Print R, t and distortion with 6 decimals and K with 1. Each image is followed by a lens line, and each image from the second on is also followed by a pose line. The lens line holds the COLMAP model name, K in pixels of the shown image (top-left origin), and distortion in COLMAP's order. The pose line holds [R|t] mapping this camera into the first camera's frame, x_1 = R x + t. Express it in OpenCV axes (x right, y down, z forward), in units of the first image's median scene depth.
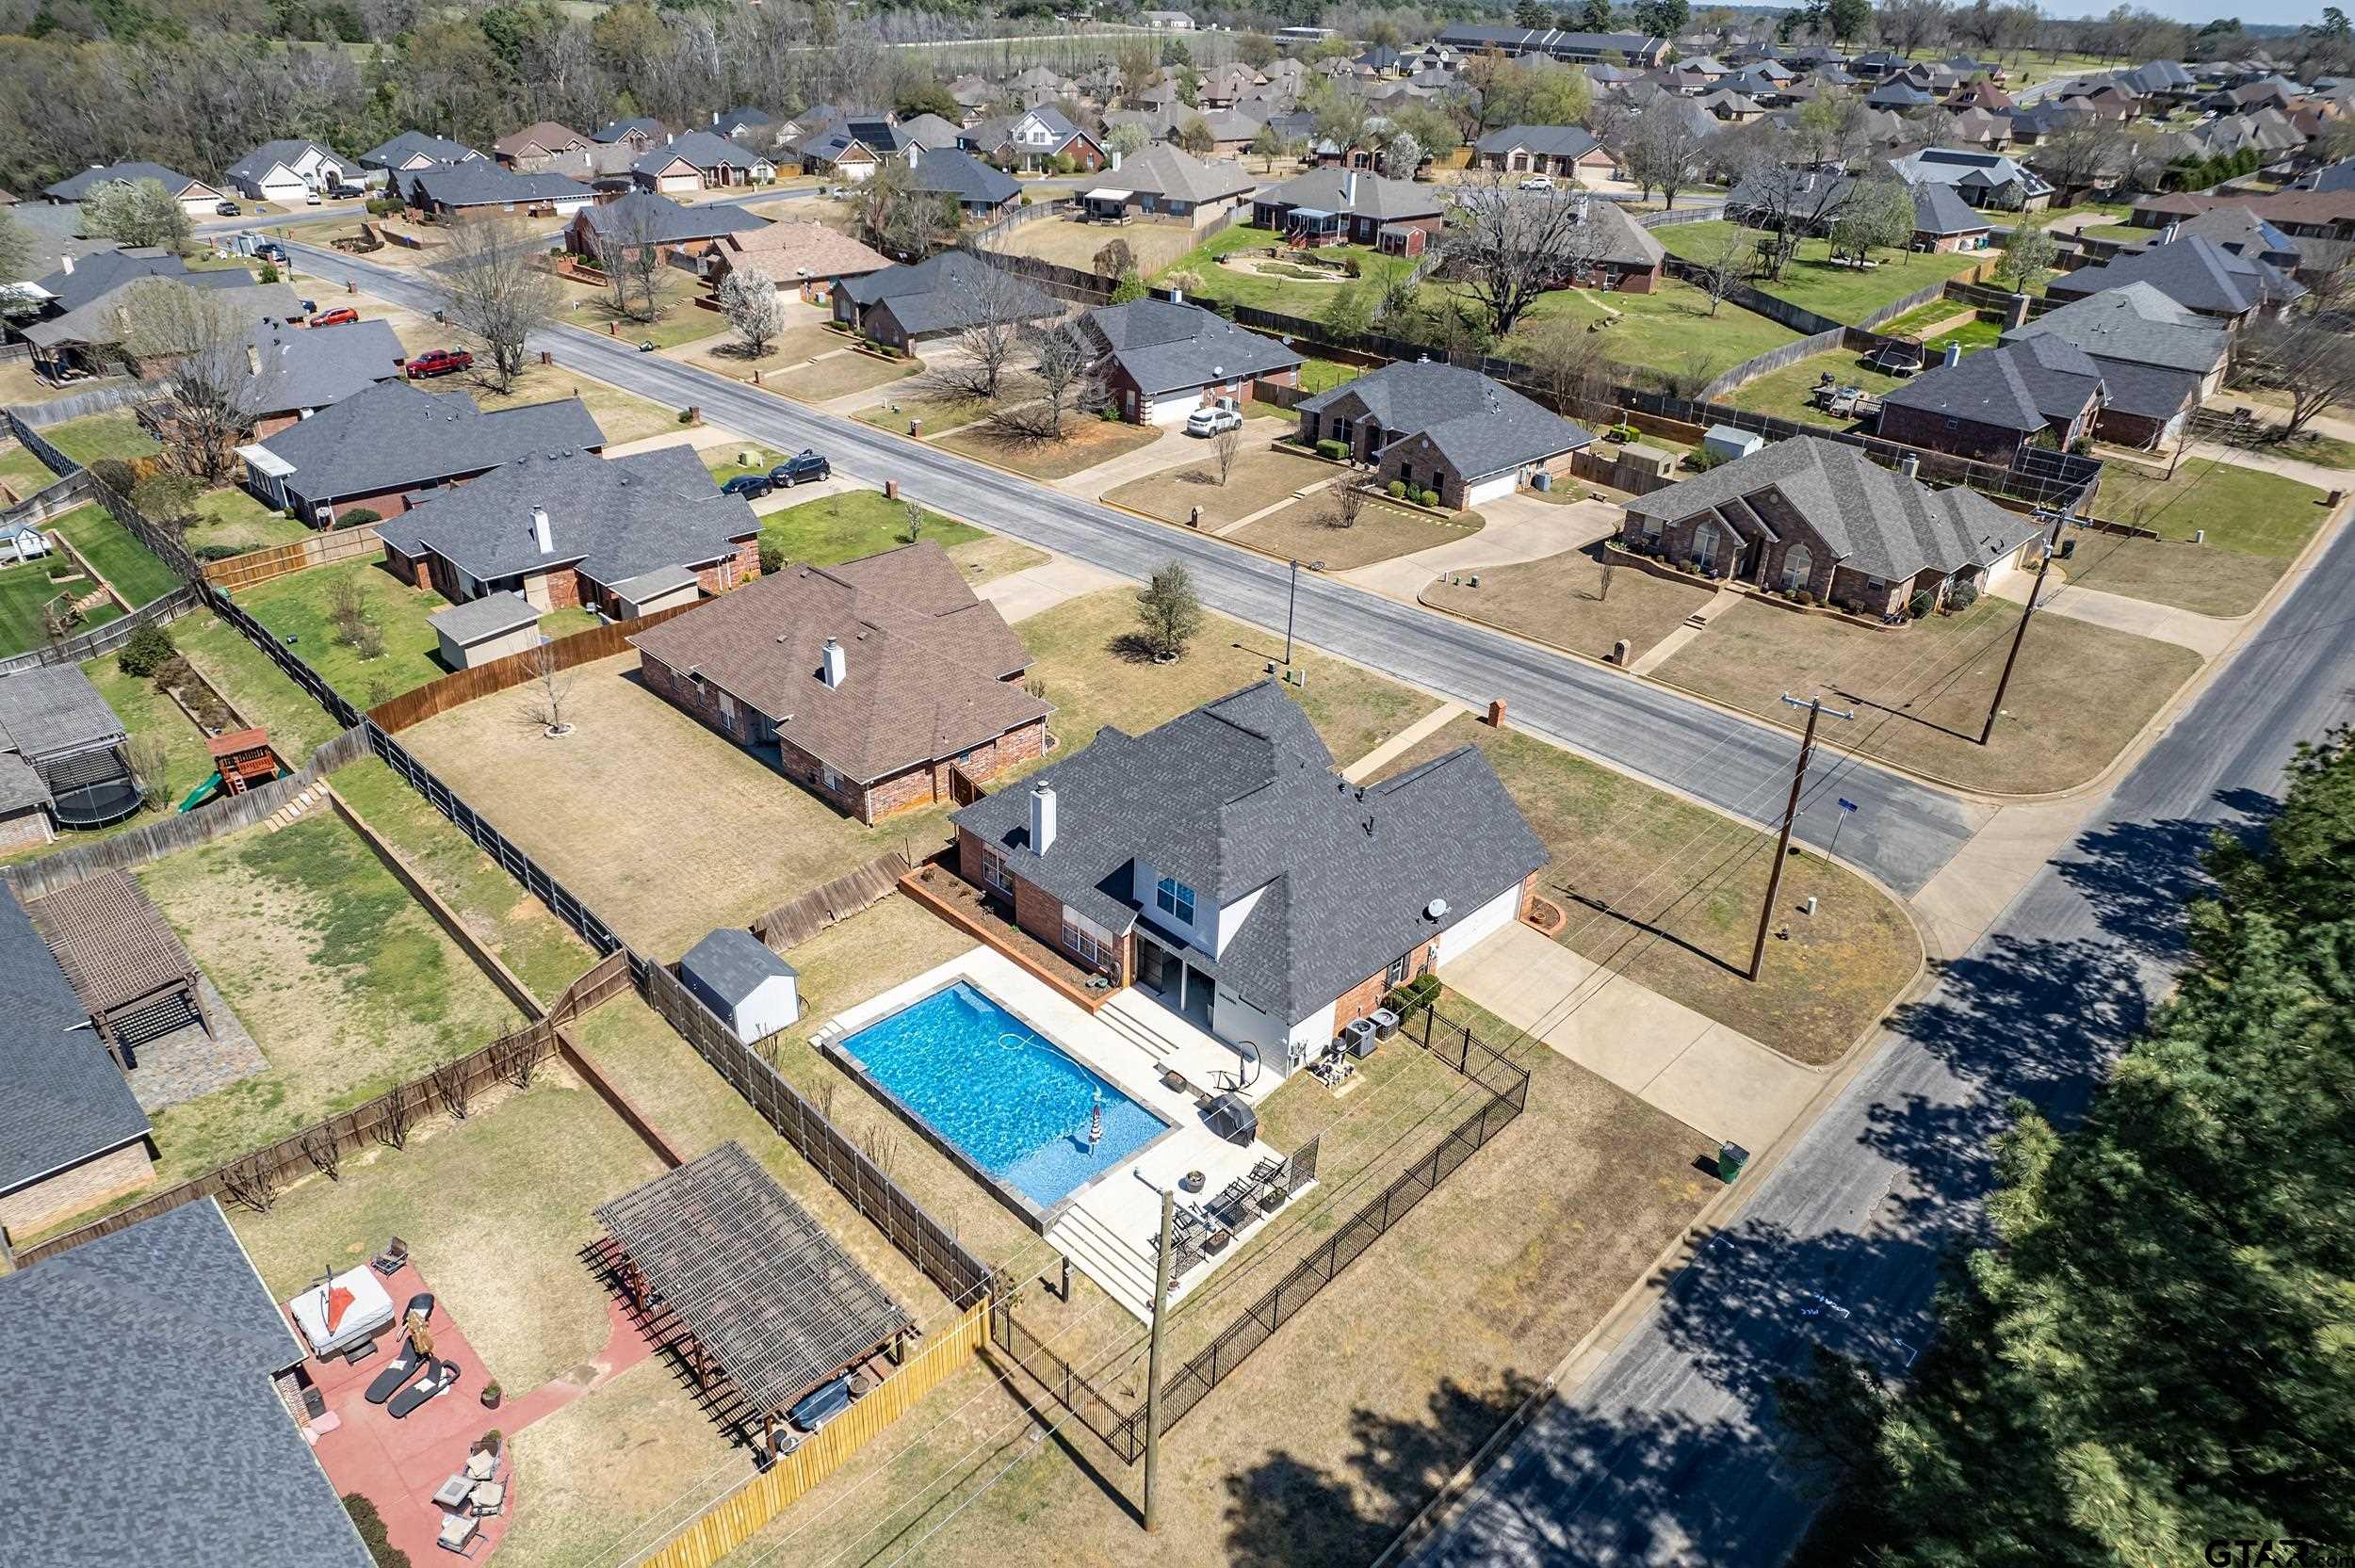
lens RADIAL K [[1492.2, 0, 1181.6], [0, 1492.2, 813.4], [0, 0, 1]] dist [-0.063652, 0.052387]
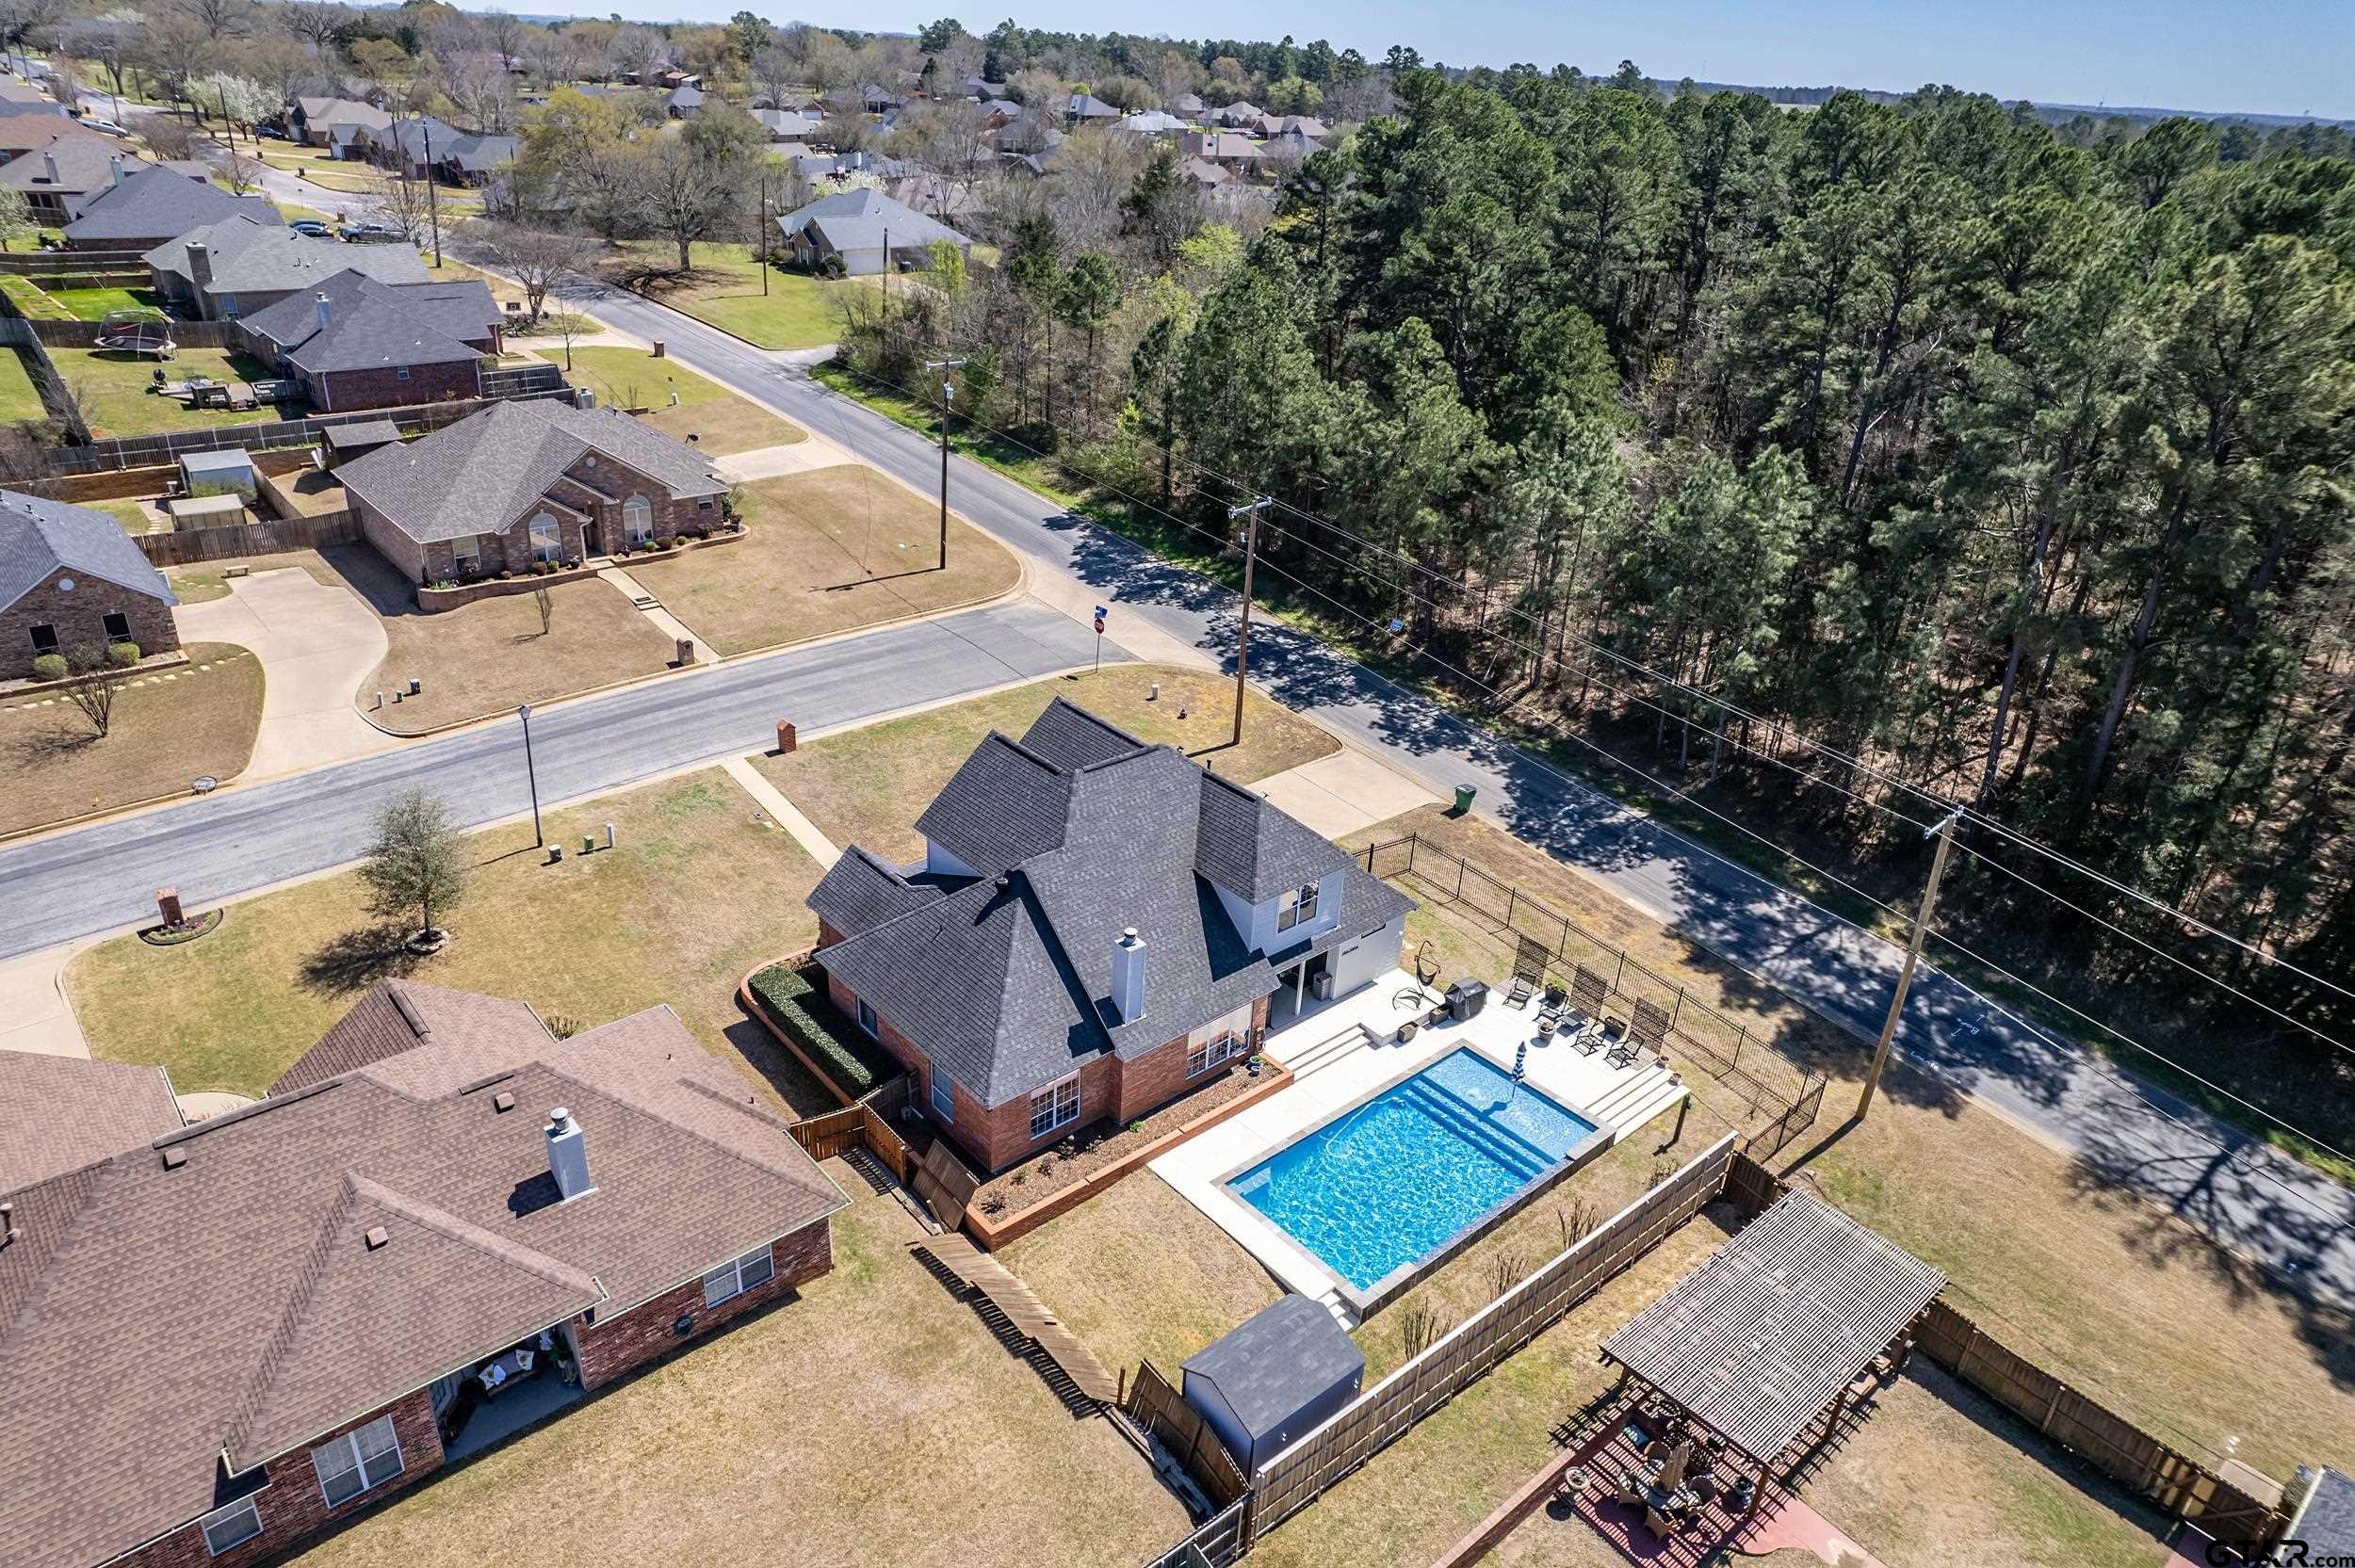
lens RADIAL K [[1492.2, 0, 1181.6], [0, 1492.2, 813.4], [0, 0, 1]] dist [-0.063652, 0.052387]
pose [[0.065191, -0.487111, 0.870904, -0.687446], [0.445913, 0.794994, 0.411274, -0.351583], [-0.892699, 0.361536, 0.269036, 0.686057]]
